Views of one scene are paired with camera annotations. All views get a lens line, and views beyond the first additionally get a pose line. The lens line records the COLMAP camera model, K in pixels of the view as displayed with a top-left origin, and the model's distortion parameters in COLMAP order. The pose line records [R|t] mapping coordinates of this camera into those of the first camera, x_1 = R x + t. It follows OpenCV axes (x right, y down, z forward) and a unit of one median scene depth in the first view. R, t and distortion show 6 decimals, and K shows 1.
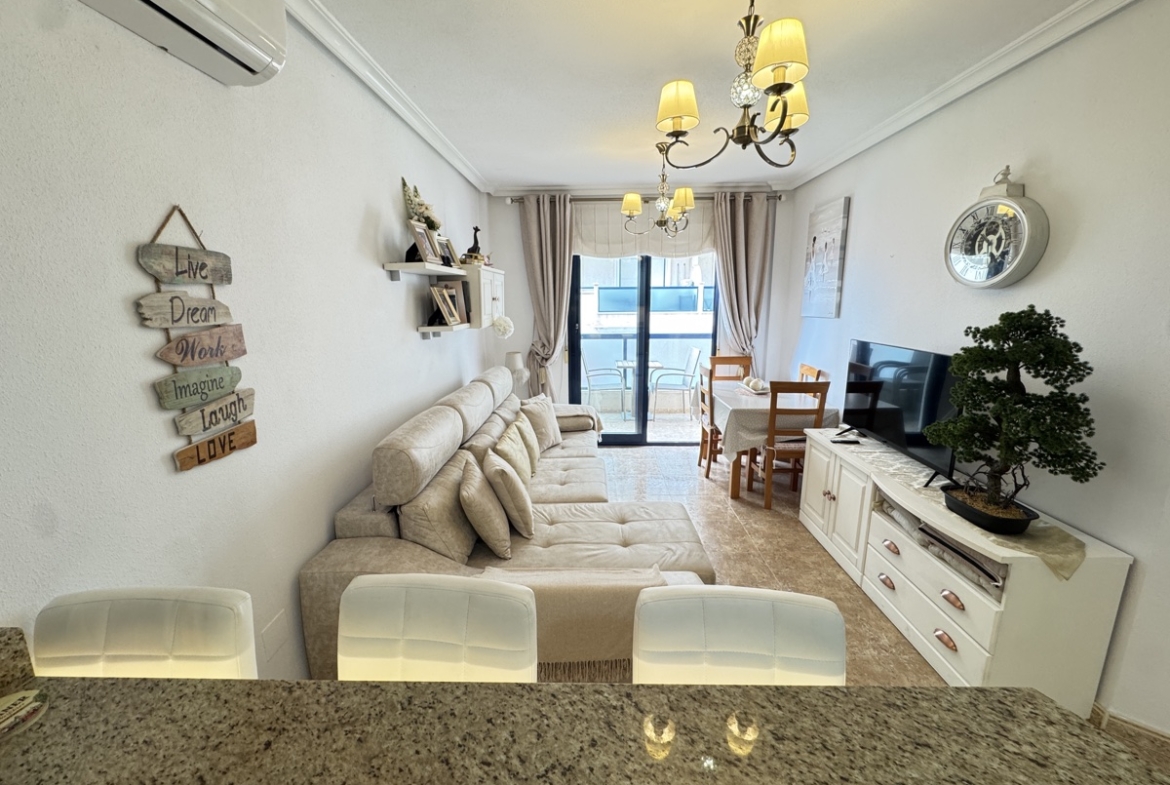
lens RADIAL K [[466.6, 0, 585.7], [0, 466.6, 393.2], [0, 0, 1]] dist [-0.004385, 0.000525]
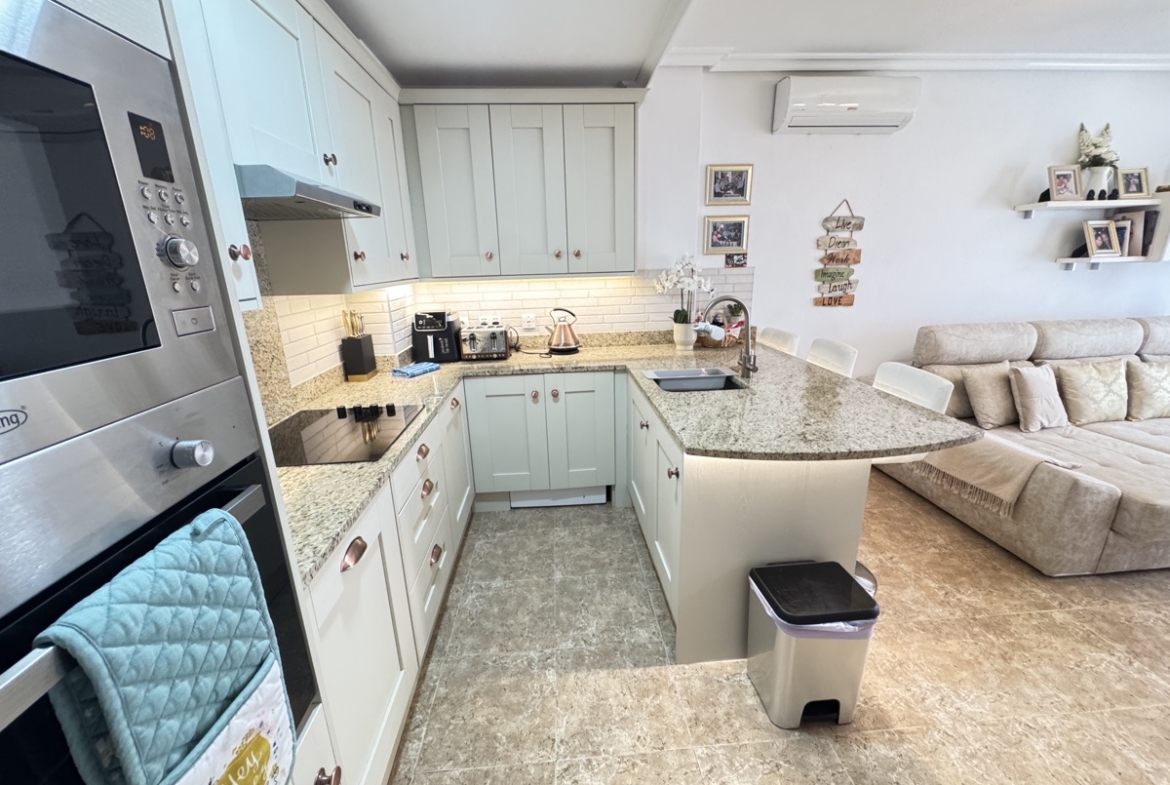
lens RADIAL K [[466.6, 0, 585.2], [0, 466.6, 392.3], [0, 0, 1]] dist [-0.004385, 0.000525]
pose [[0.094880, 0.275844, -0.956508, 1.437579], [-0.173654, 0.950697, 0.256942, 0.157772], [0.980225, 0.141723, 0.138104, -0.491796]]
